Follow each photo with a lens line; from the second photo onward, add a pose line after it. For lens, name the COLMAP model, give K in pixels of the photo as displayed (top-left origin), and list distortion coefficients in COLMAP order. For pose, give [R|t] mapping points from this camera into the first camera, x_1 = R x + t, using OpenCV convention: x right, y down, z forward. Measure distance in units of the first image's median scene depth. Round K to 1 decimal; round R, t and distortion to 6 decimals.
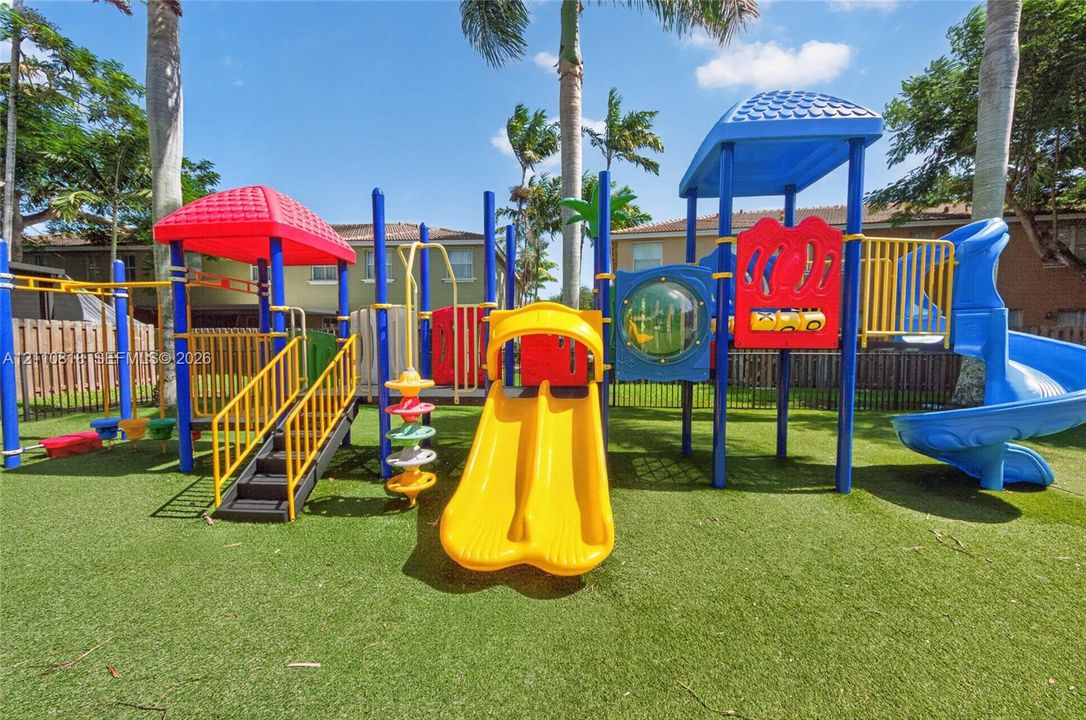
lens RADIAL K [[399.7, 0, 543.0], [0, 399.7, 357.7], [0, 0, 1]] dist [-0.000290, -0.000045]
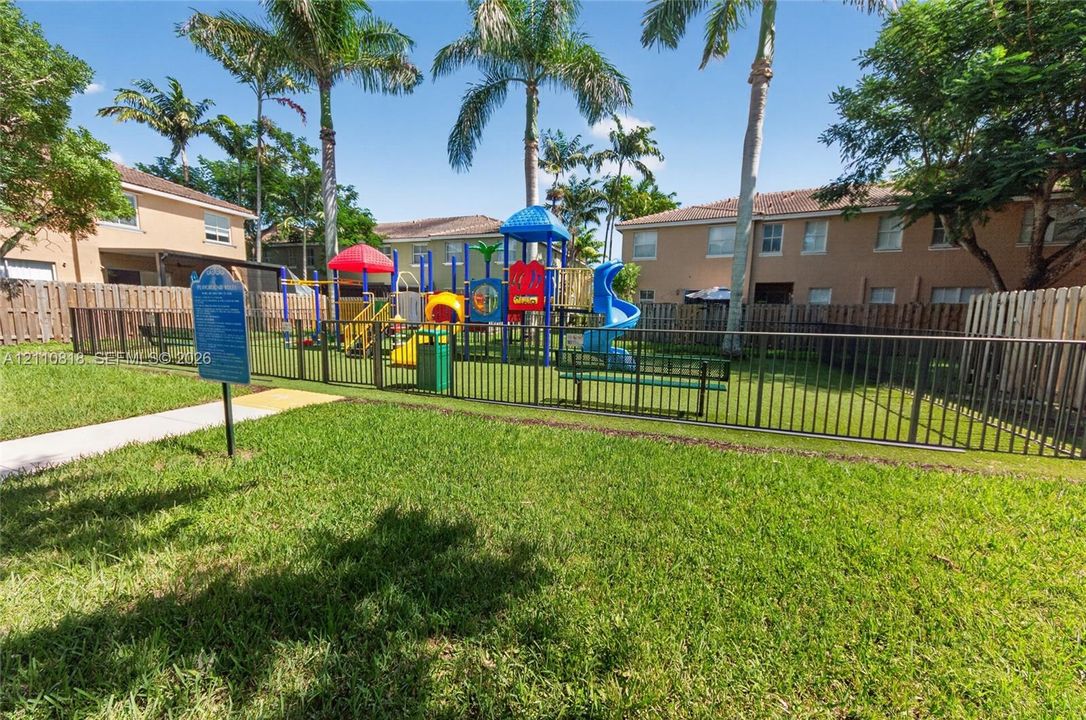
lens RADIAL K [[399.7, 0, 543.7], [0, 399.7, 355.5], [0, 0, 1]] dist [-0.000290, -0.000045]
pose [[0.964375, 0.049127, -0.259936, 0.434375], [-0.029076, 0.996336, 0.080434, 0.016382], [0.262935, -0.070011, 0.962270, -0.469479]]
